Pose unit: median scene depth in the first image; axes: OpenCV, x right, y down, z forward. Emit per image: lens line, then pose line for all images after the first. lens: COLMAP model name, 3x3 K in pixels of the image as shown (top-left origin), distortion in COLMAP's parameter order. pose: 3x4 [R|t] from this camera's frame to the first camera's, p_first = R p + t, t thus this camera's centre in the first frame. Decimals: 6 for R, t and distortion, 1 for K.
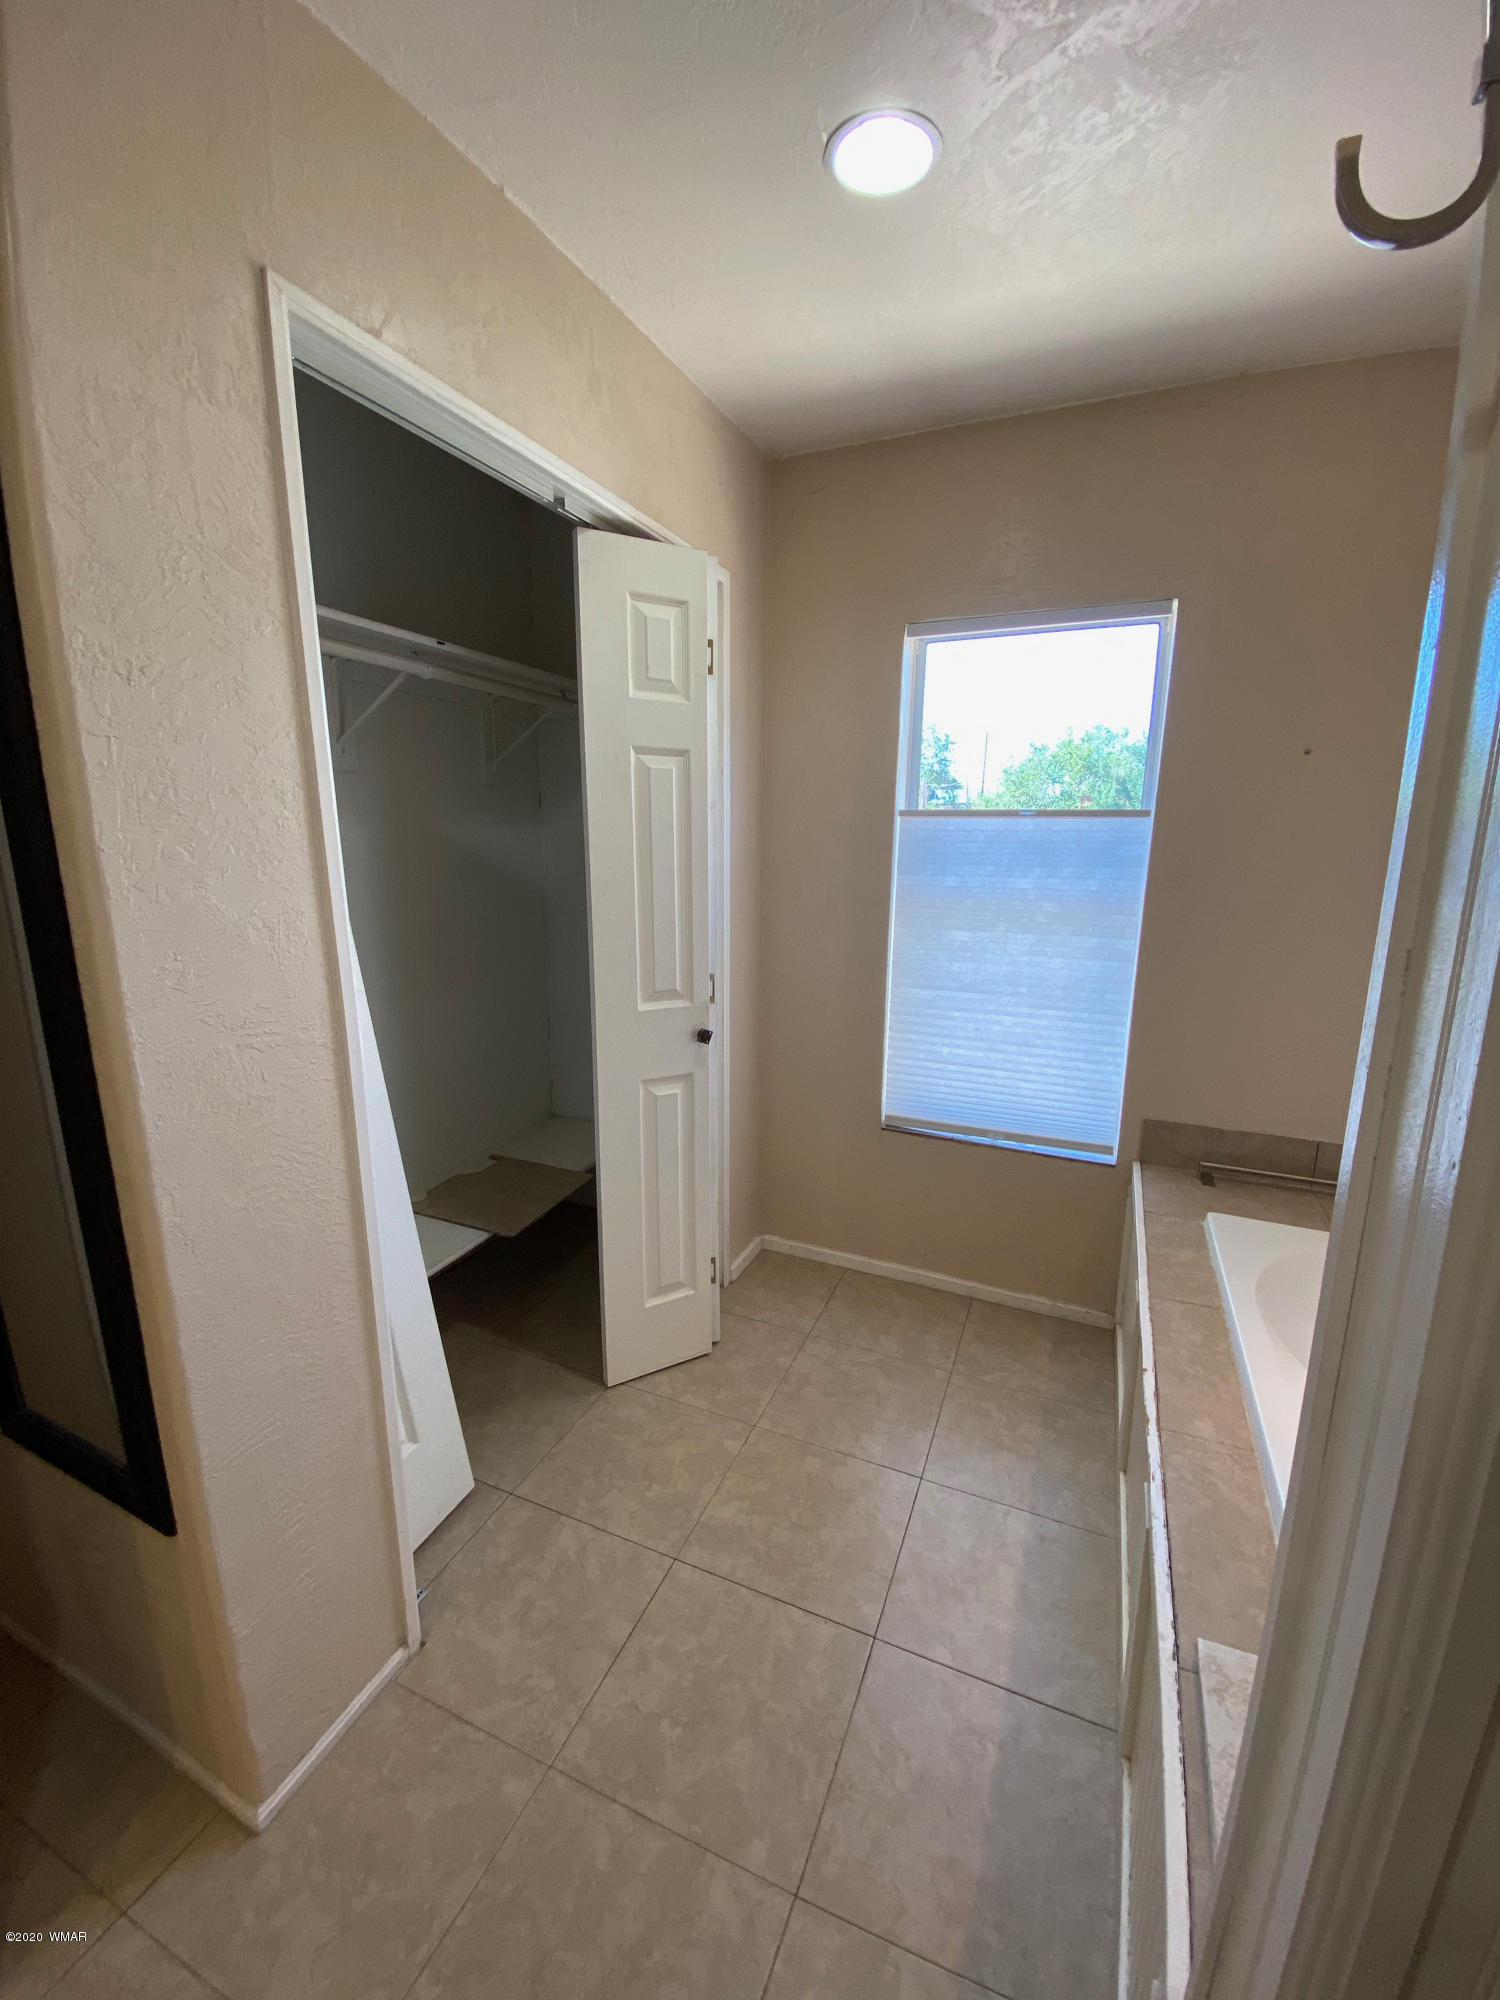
lens RADIAL K [[809.4, 0, 765.3], [0, 809.4, 976.3], [0, 0, 1]] dist [0.002022, -0.011920]
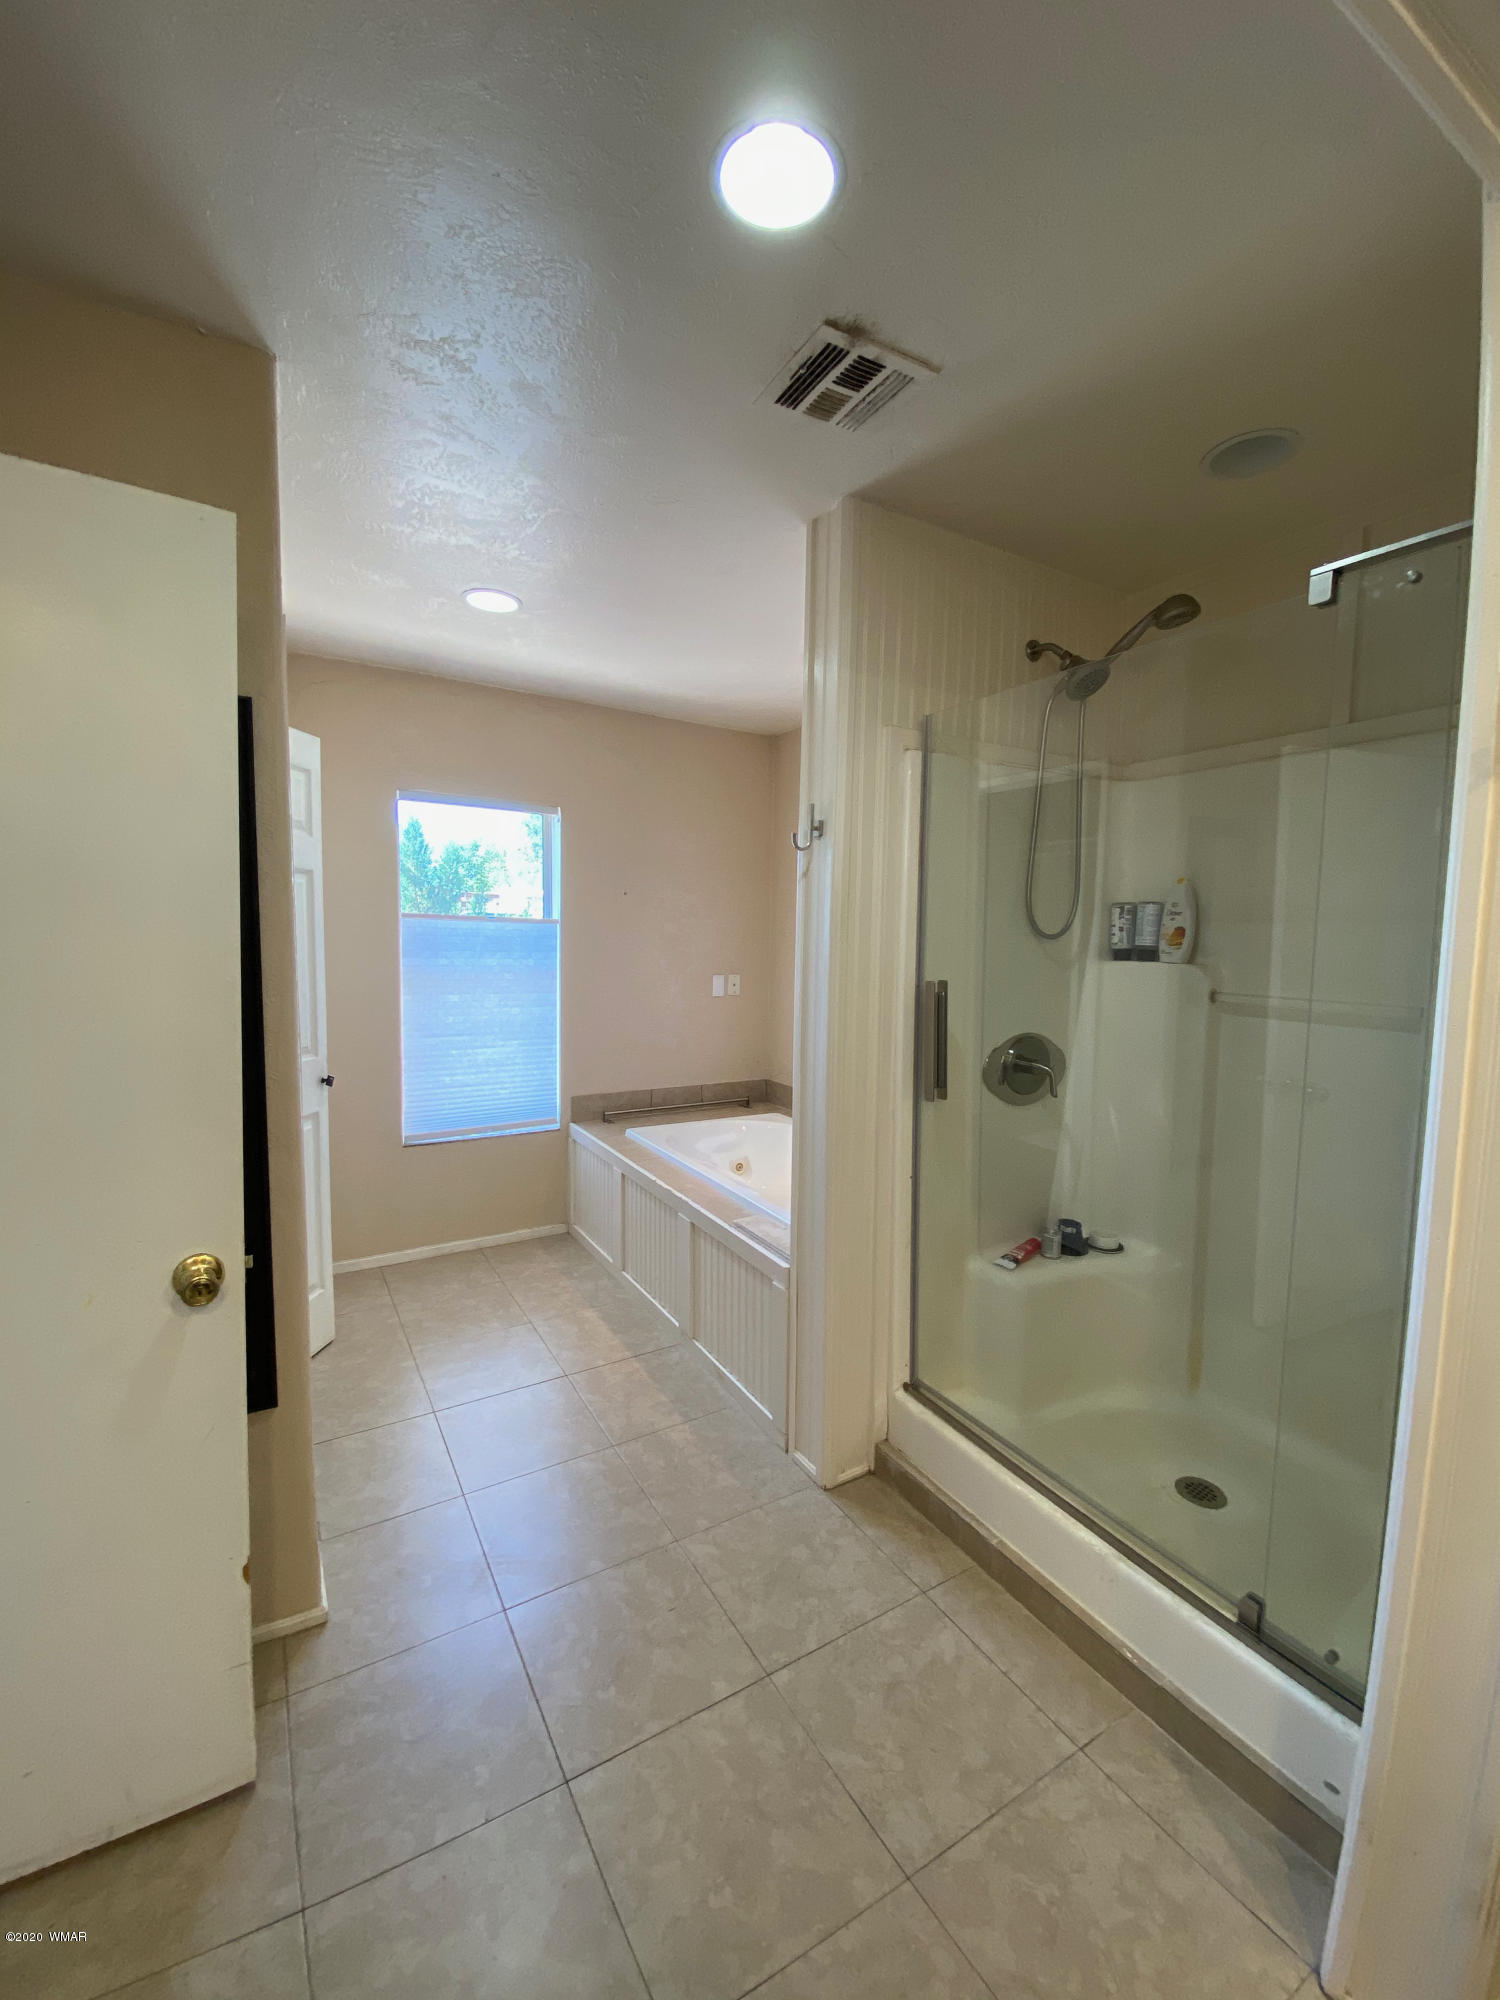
lens RADIAL K [[804.9, 0, 755.1], [0, 804.9, 1009.0], [0, 0, 1]] dist [0.002294, -0.013020]
pose [[0.571629, -0.074374, 0.817134, -0.649686], [0.137681, 0.990457, -0.006166, 0.054401], [-0.808878, 0.116029, 0.576414, -0.292148]]
